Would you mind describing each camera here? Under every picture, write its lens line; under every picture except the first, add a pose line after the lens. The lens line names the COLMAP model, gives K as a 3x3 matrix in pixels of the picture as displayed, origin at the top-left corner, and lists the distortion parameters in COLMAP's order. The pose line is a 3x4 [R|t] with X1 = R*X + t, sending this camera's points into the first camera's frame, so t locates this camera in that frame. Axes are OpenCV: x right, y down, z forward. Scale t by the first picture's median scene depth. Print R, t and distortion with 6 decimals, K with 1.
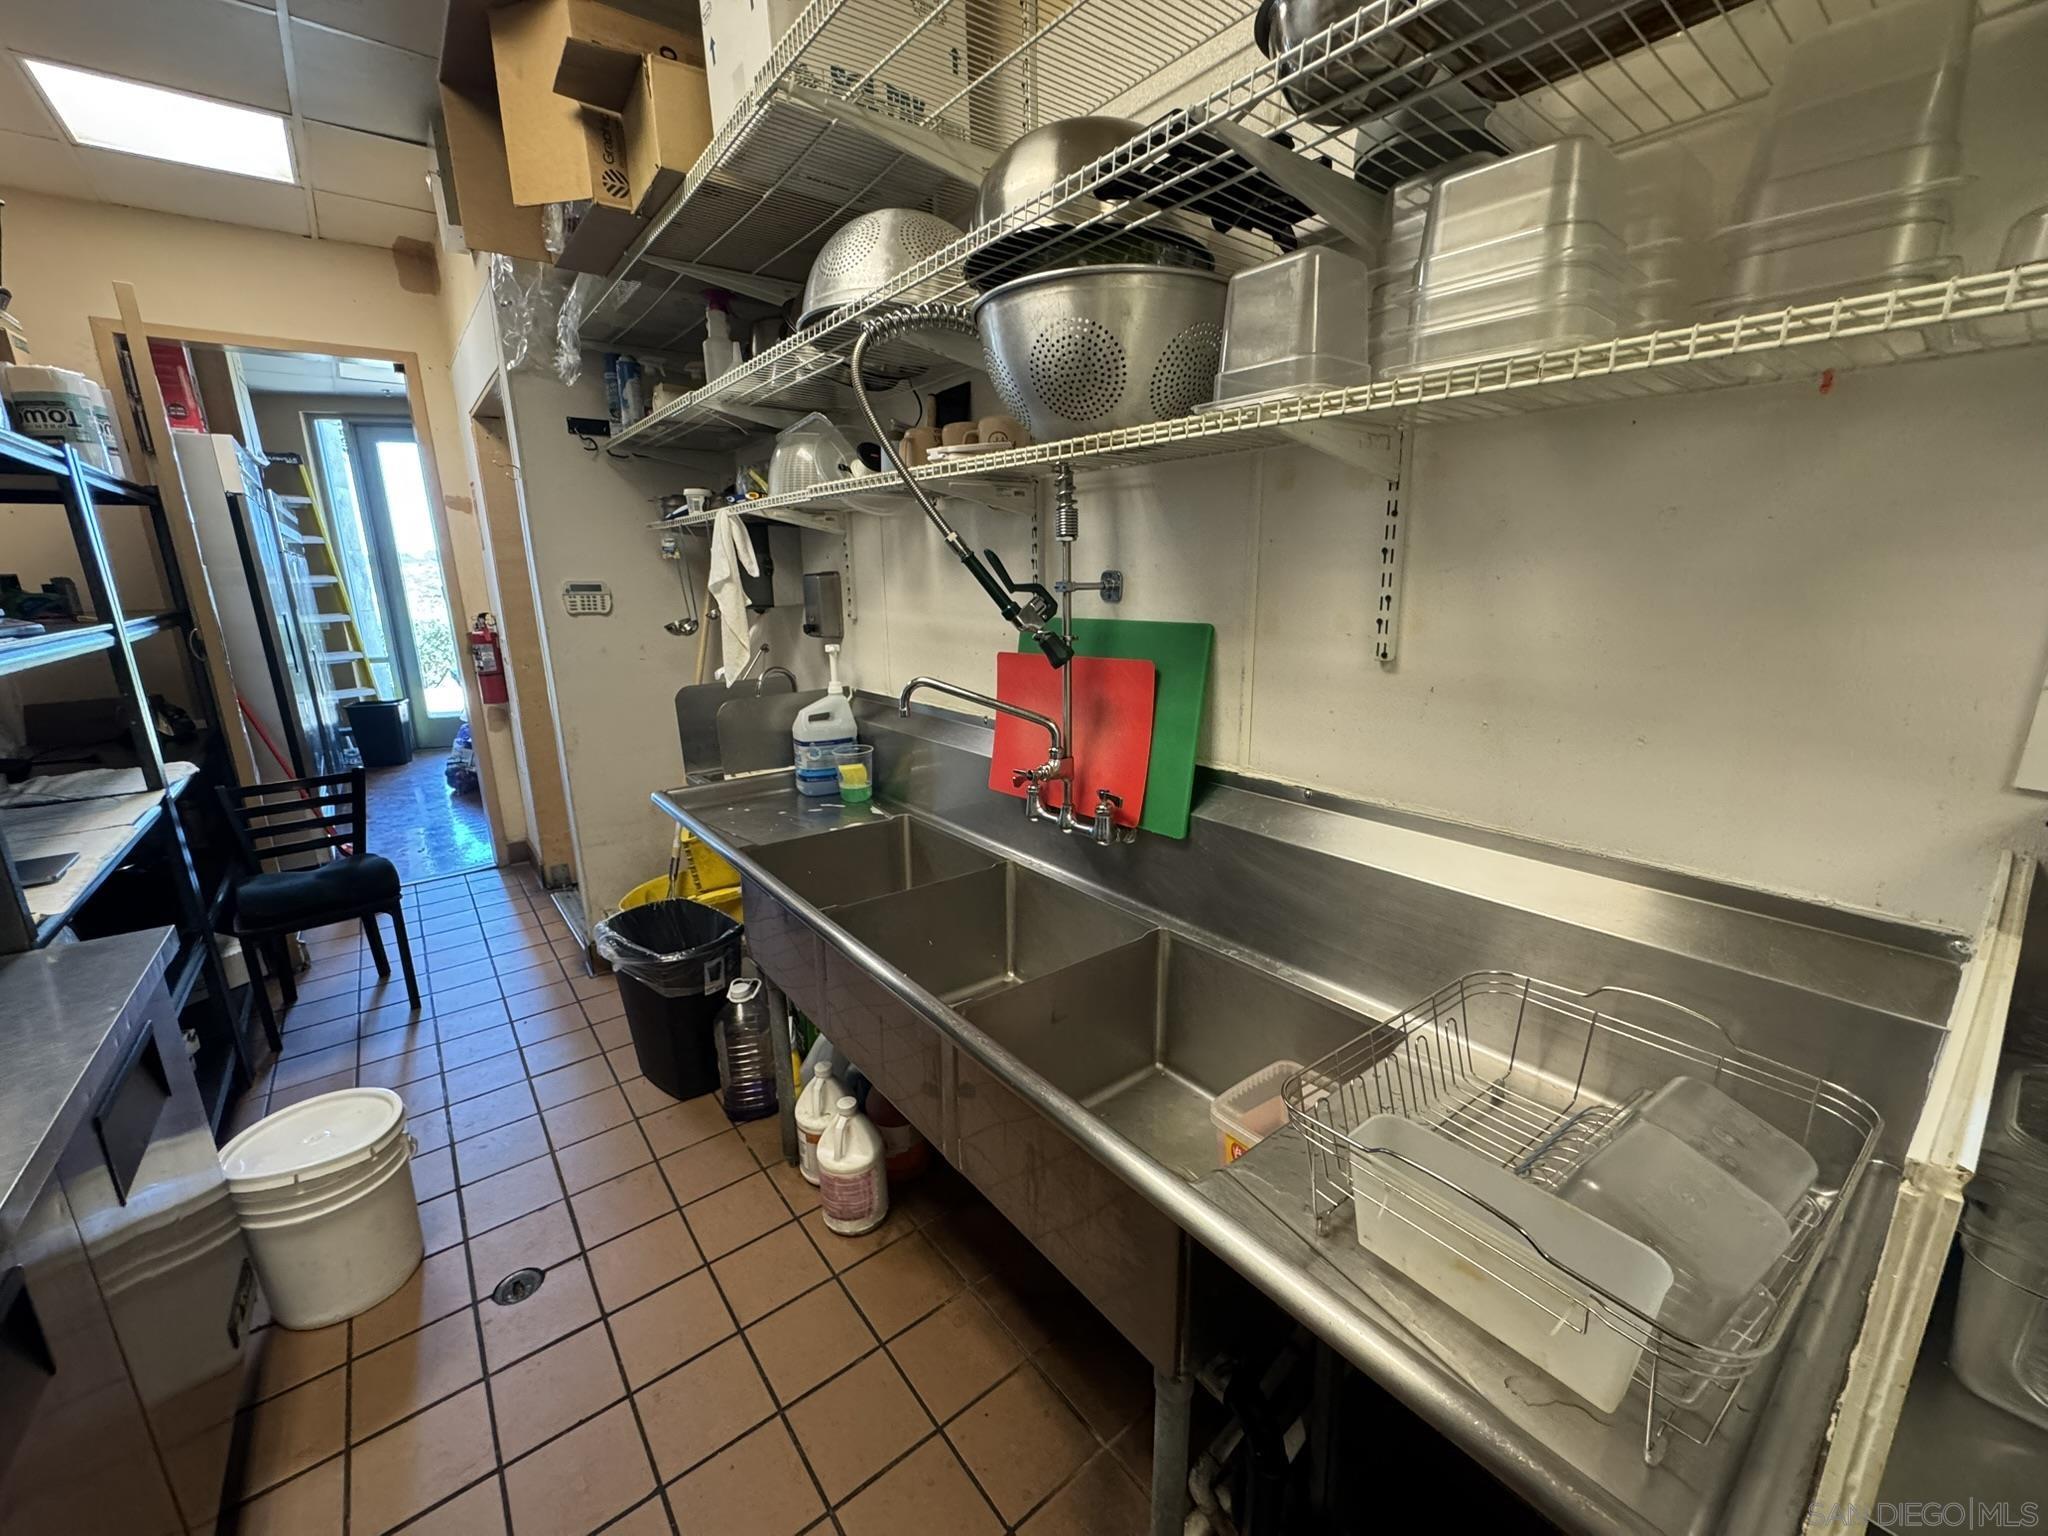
lens RADIAL K [[818.7, 0, 1025.5], [0, 818.7, 769.8], [0, 0, 1]] dist [-0.004080, 0.000298]
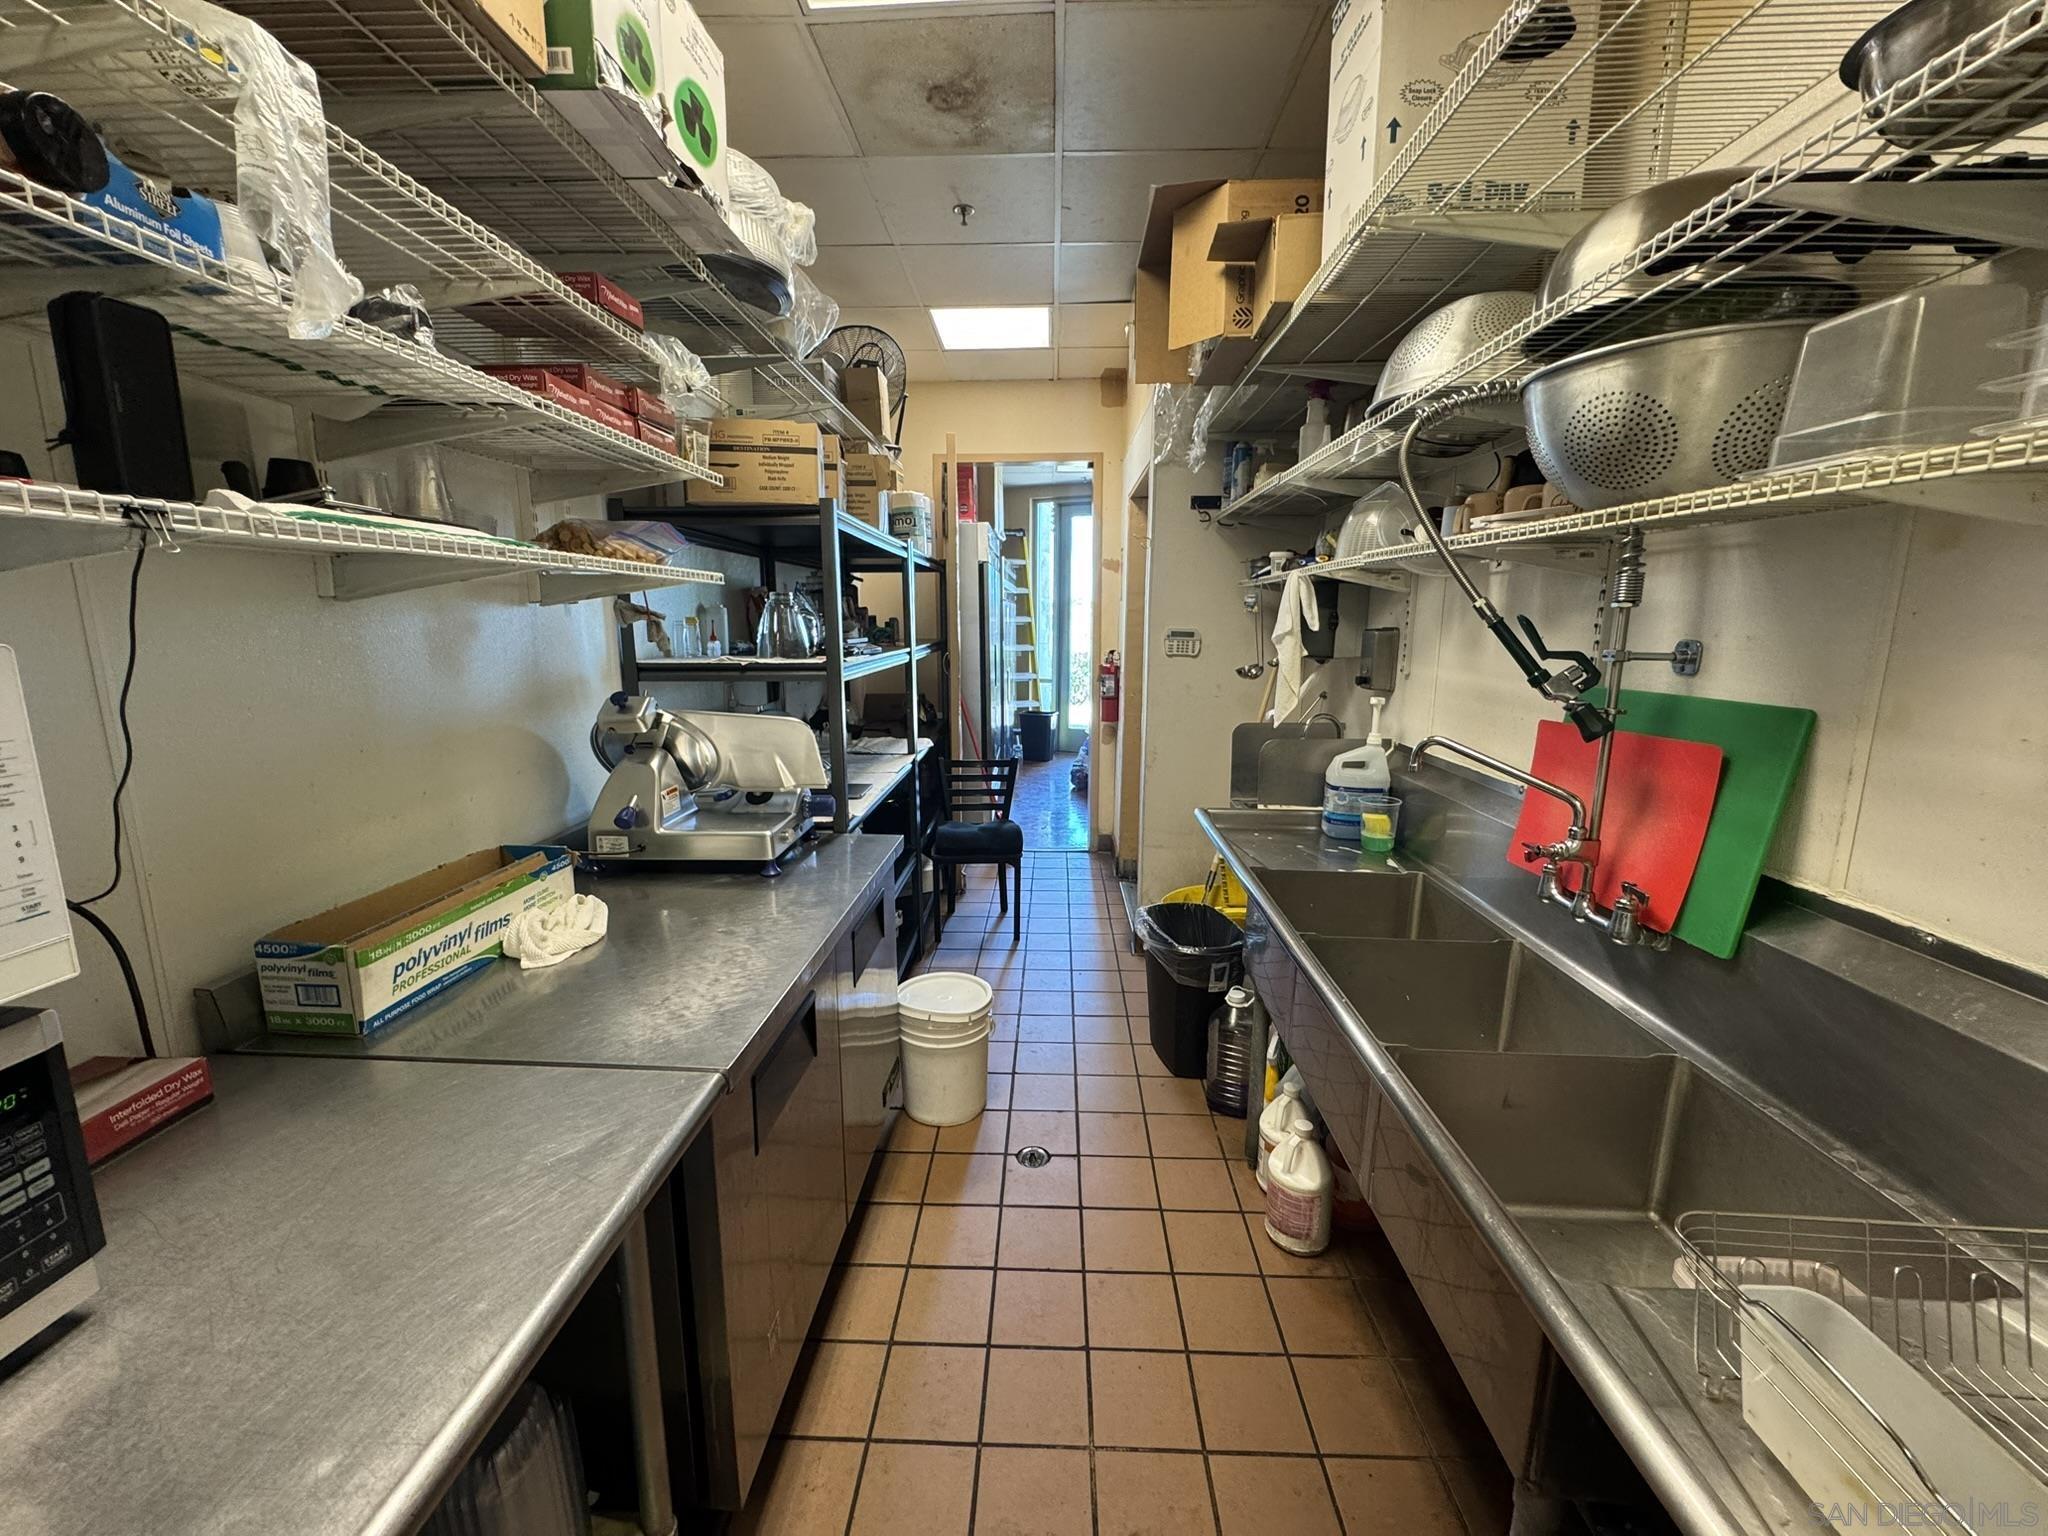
lens RADIAL K [[818.7, 0, 1024.3], [0, 818.7, 770.5], [0, 0, 1]] dist [-0.004080, 0.000298]
pose [[0.763436, 0.136673, -0.631257, 0.108394], [-0.169323, 0.985523, 0.008598, 0.006450], [0.623294, 0.100322, 0.775526, -0.090855]]
